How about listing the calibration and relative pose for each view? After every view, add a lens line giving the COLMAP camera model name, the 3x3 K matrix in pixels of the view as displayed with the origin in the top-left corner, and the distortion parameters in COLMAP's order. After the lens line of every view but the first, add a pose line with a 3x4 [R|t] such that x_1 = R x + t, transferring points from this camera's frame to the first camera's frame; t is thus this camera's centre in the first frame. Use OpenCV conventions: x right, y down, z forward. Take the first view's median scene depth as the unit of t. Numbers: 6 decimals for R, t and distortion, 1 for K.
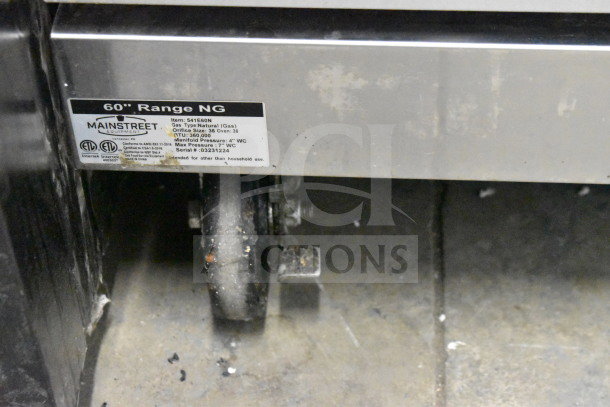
lens RADIAL K [[1439.2, 0, 305.0], [0, 1439.2, 203.5], [0, 0, 1]] dist [-0.070192, -0.180326]
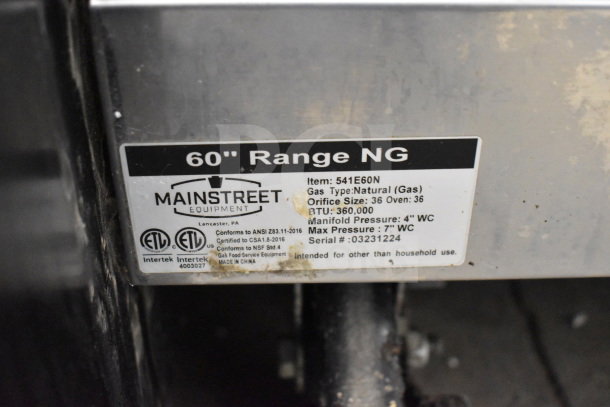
lens RADIAL K [[731.8, 0, 304.8], [0, 731.8, 184.1], [0, 0, 1]] dist [-0.032086, -0.024420]
pose [[0.994779, -0.026086, 0.098666, -0.121034], [0.048370, 0.971811, -0.230744, 0.008731], [-0.089865, 0.234312, 0.967999, 0.715933]]
